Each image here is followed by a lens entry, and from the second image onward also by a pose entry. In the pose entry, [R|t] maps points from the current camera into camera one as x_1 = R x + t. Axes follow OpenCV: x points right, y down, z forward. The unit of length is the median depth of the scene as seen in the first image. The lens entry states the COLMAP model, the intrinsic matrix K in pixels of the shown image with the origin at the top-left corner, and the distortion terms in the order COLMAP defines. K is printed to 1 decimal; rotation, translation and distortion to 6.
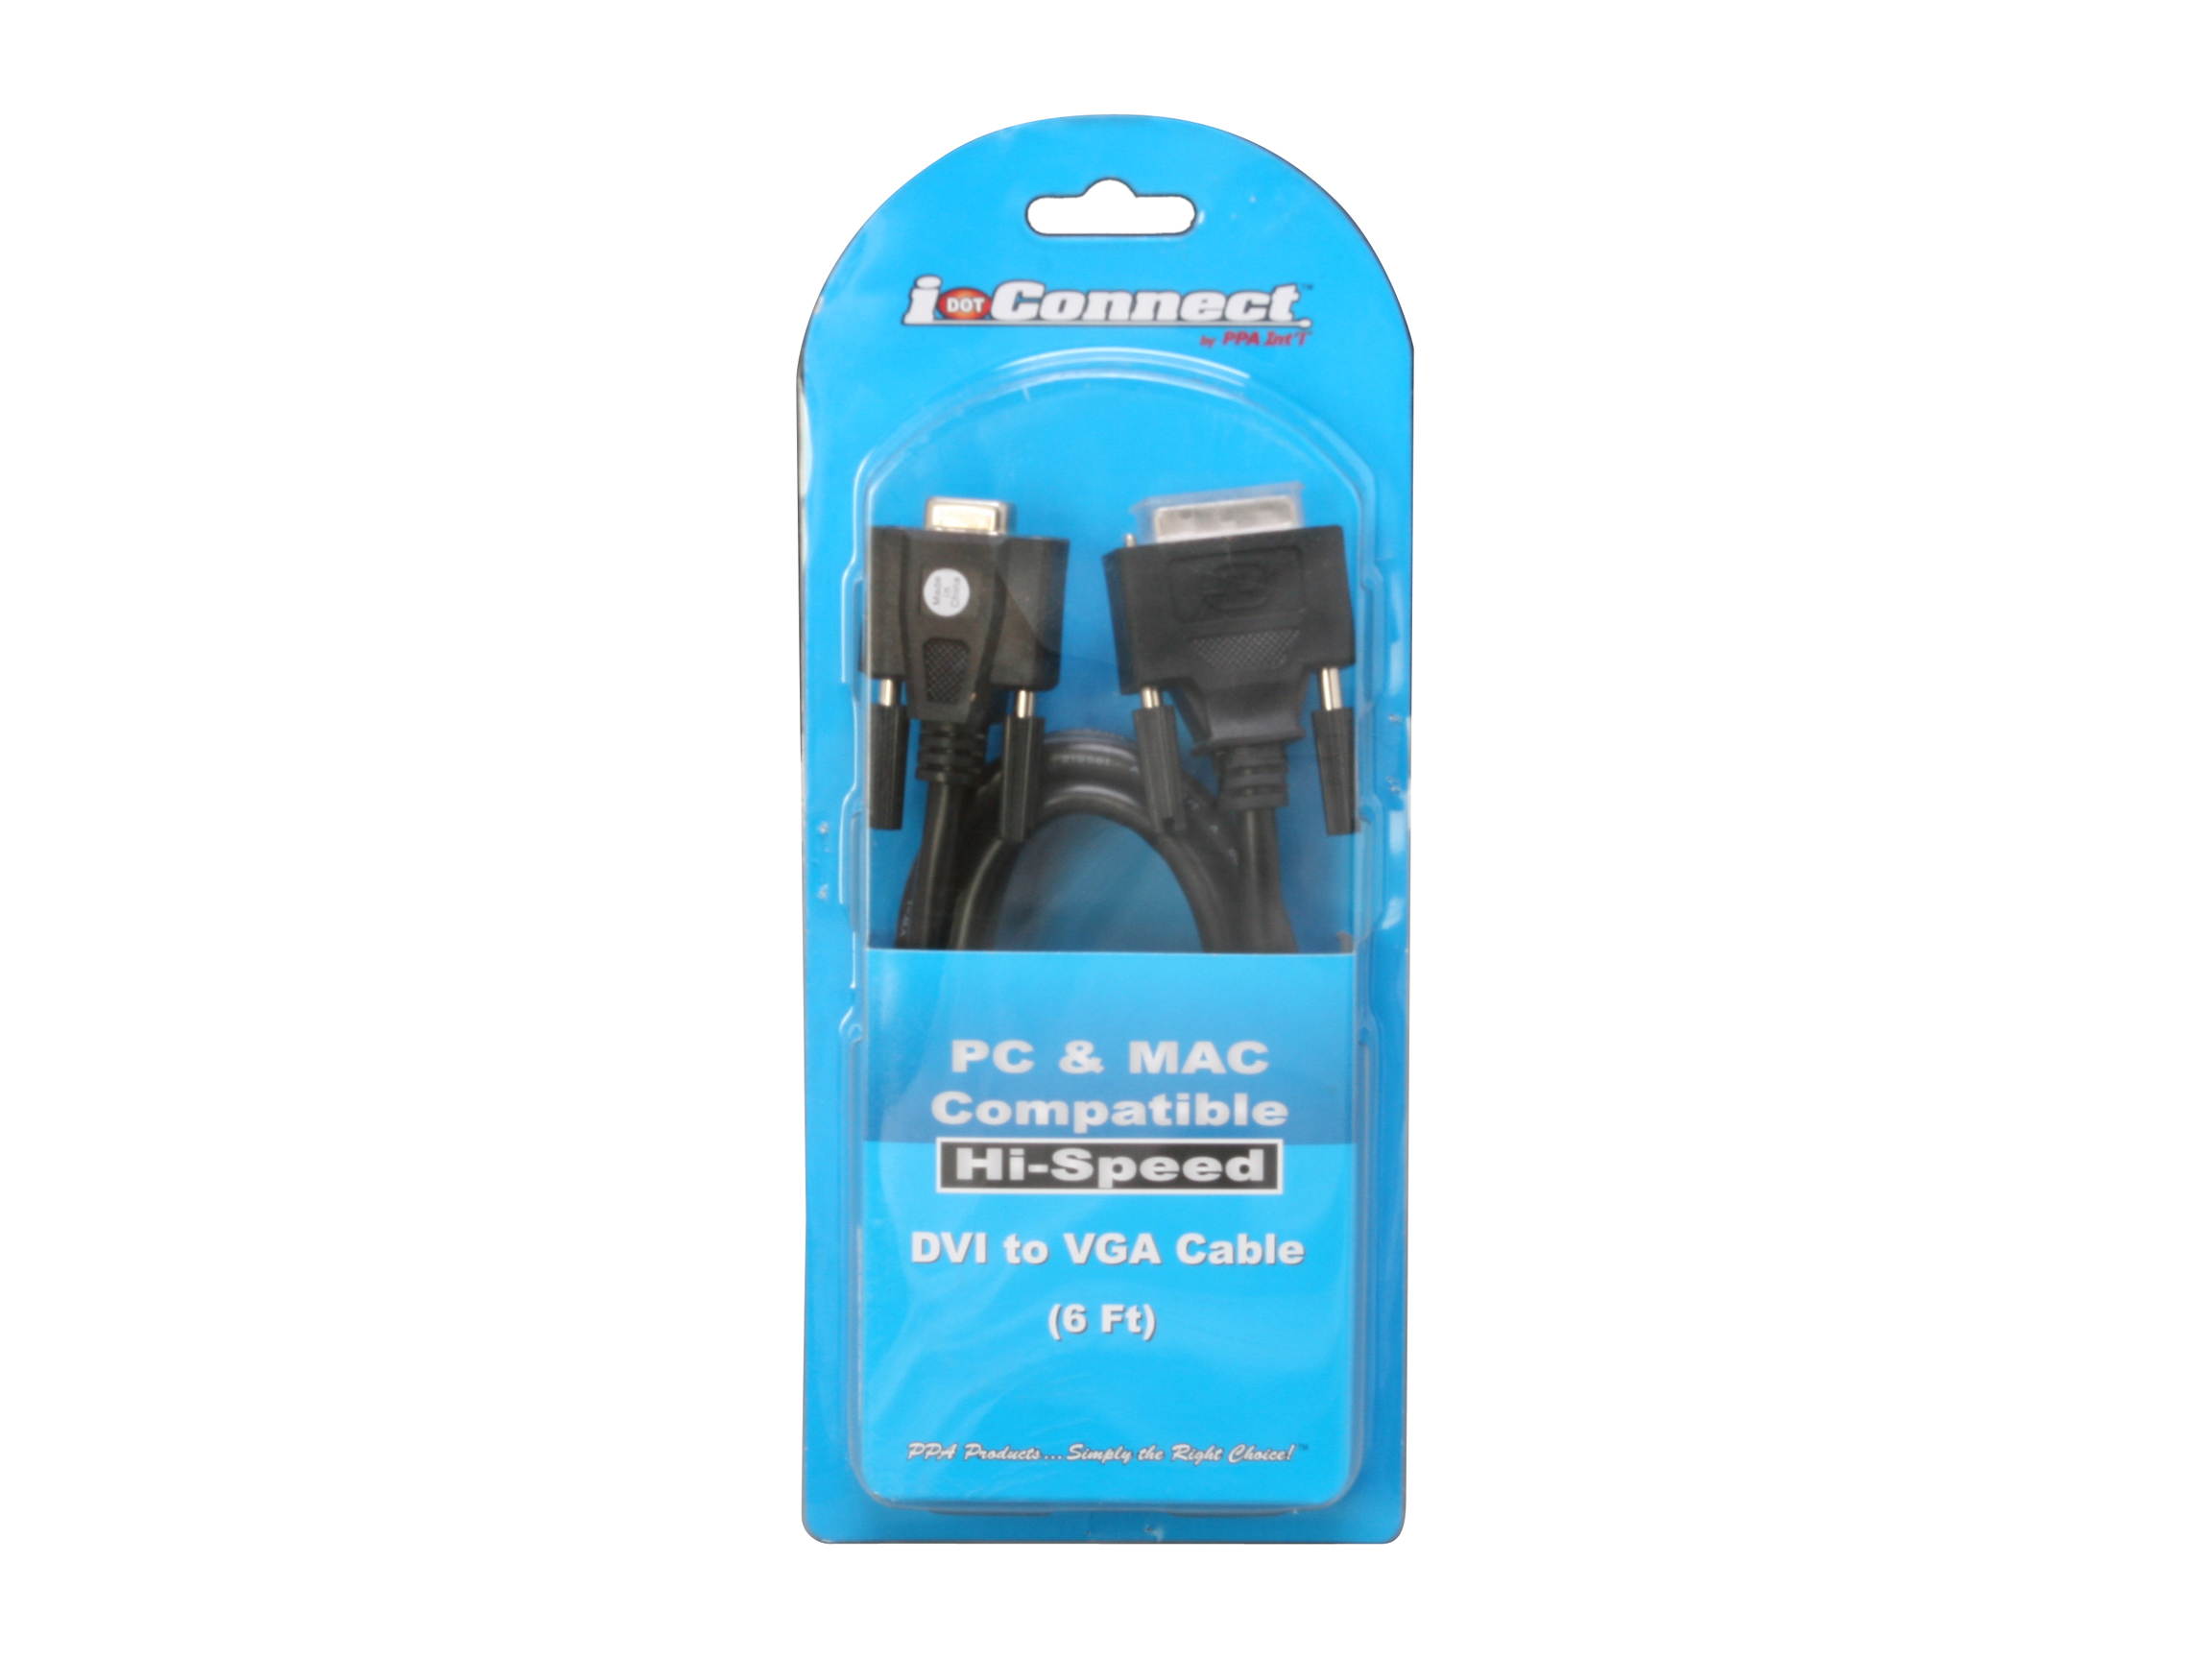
lens RADIAL K [[5951.9, 0, 1106.0], [0, 5951.9, 829.5], [0, 0, 1]] dist [1.056457, 0.013199]
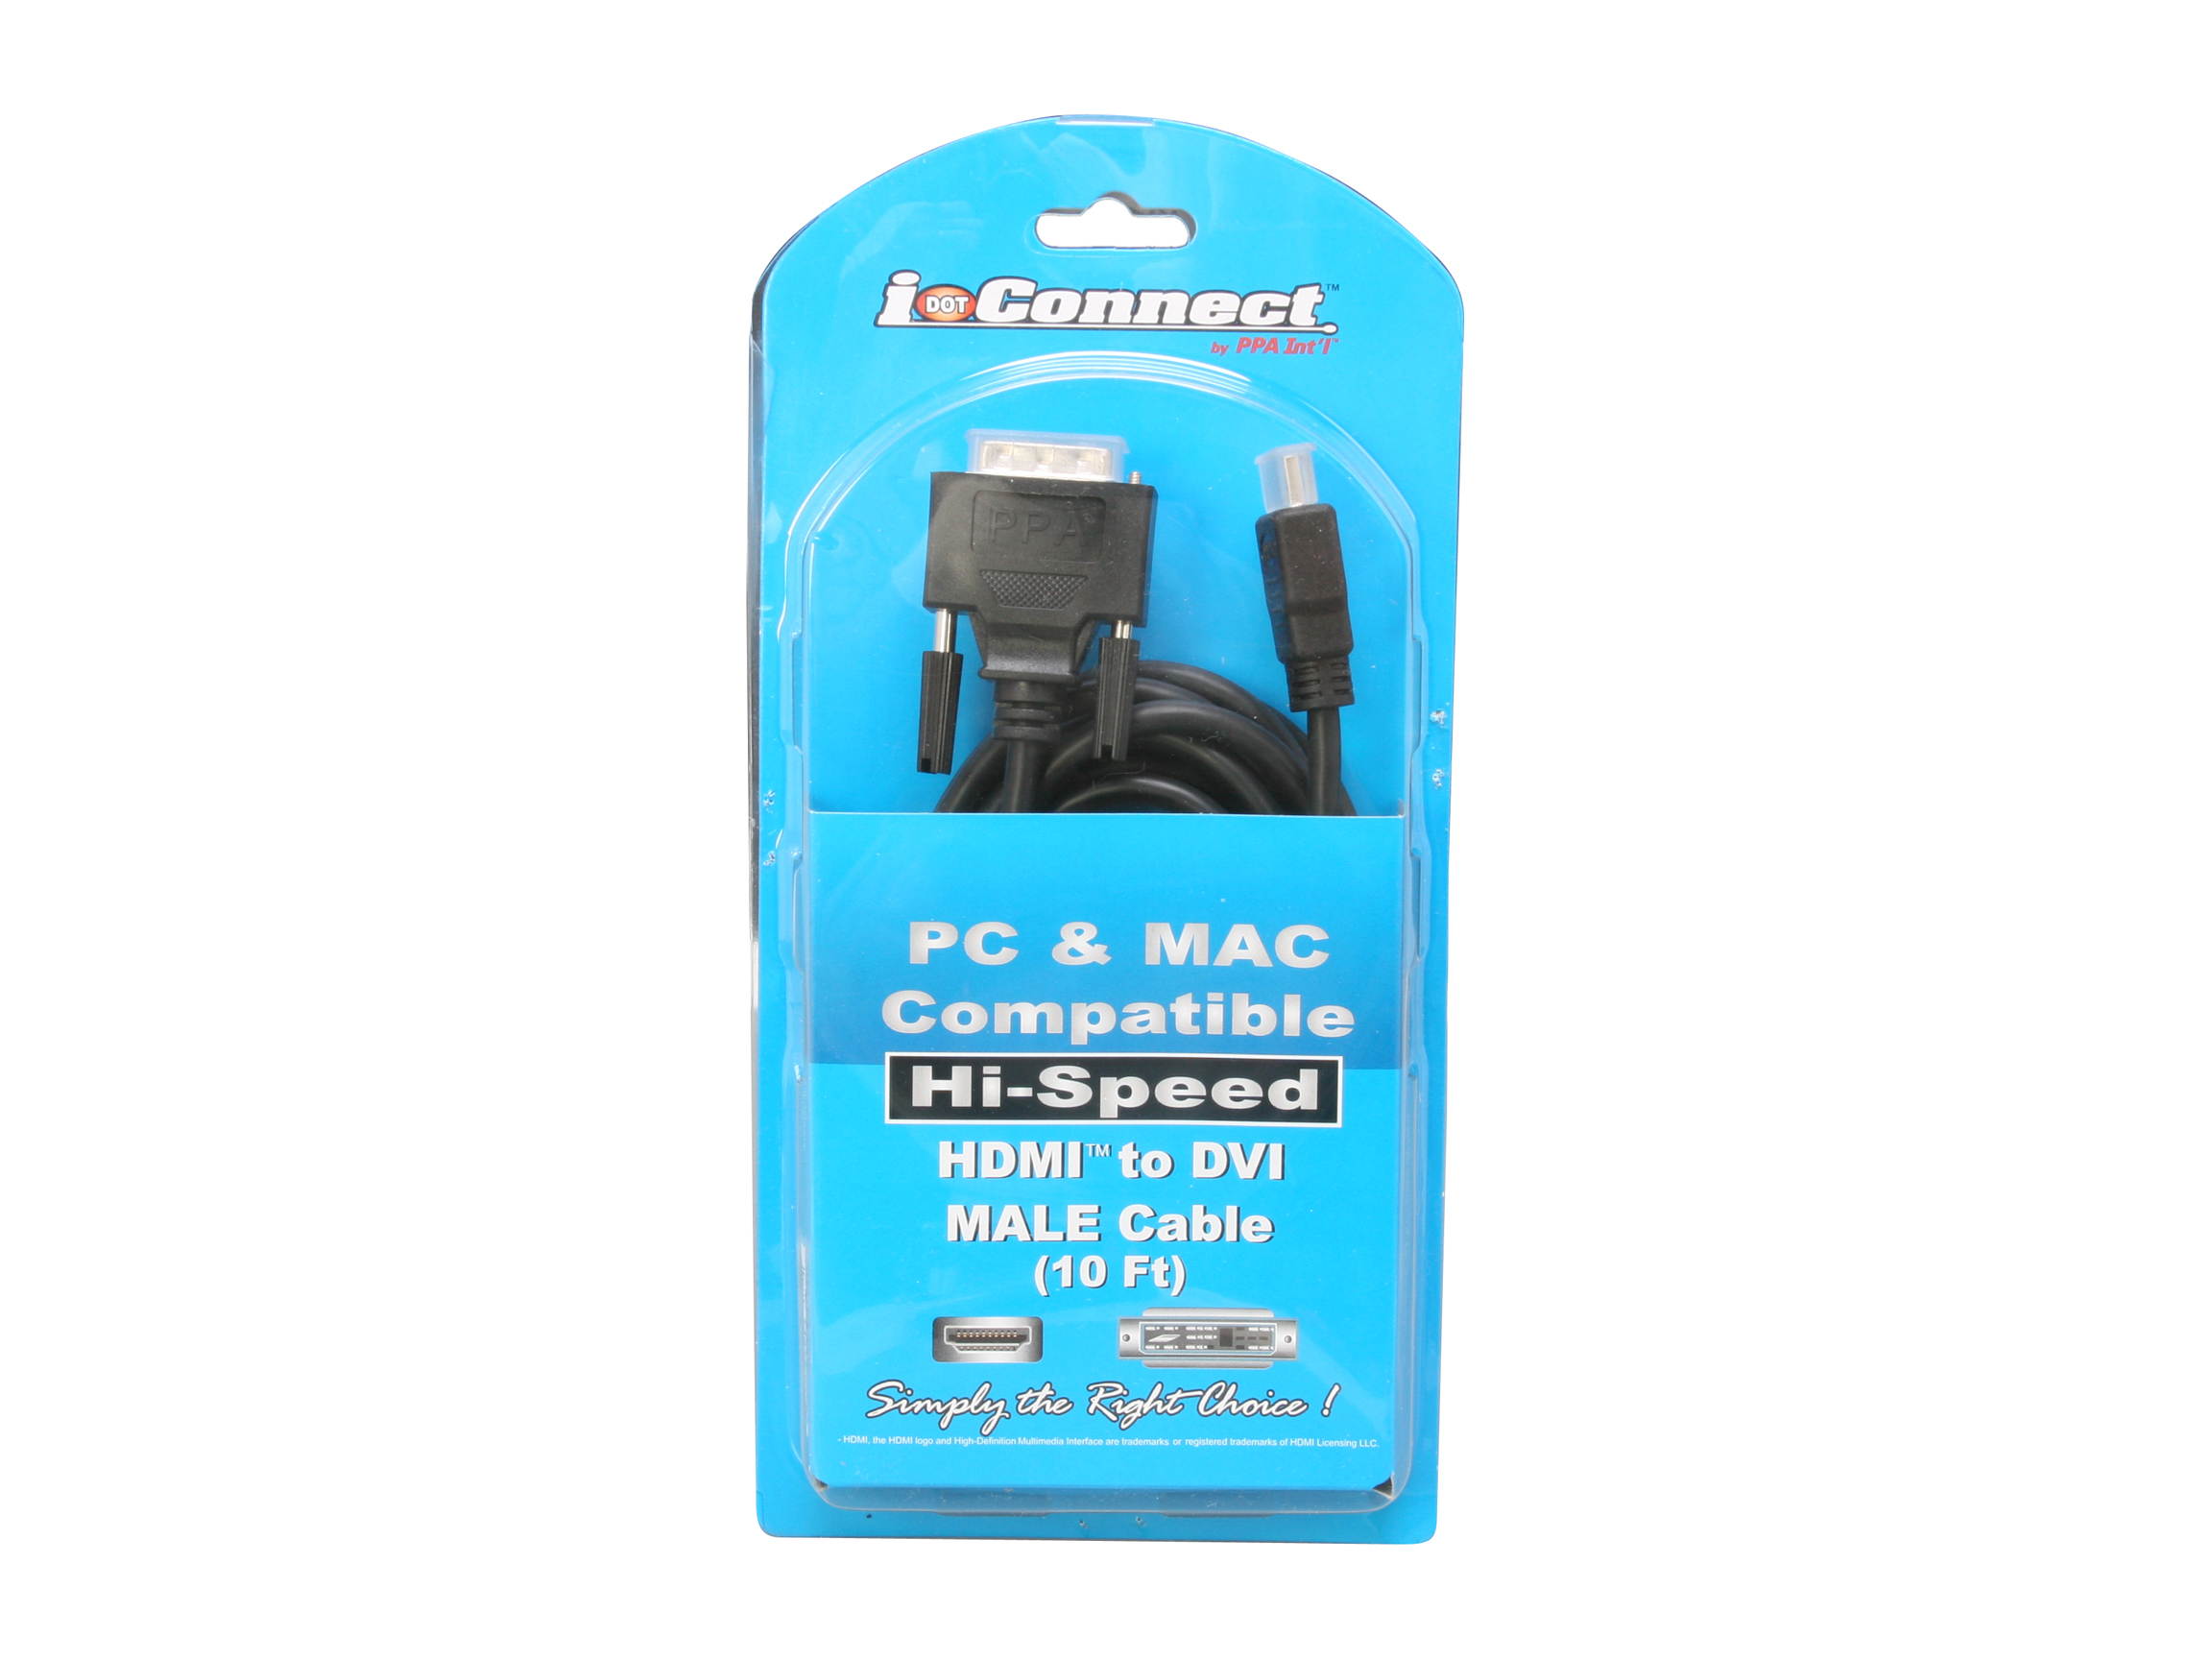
lens RADIAL K [[5003.8, 0, 1106.0], [0, 5003.8, 829.5], [0, 0, 1]] dist [-0.011567, -0.008126]
pose [[0.999542, 0.027724, 0.012102, -0.008989], [-0.026328, 0.994301, -0.103308, 0.088758], [-0.014897, 0.102942, 0.994576, 0.365696]]
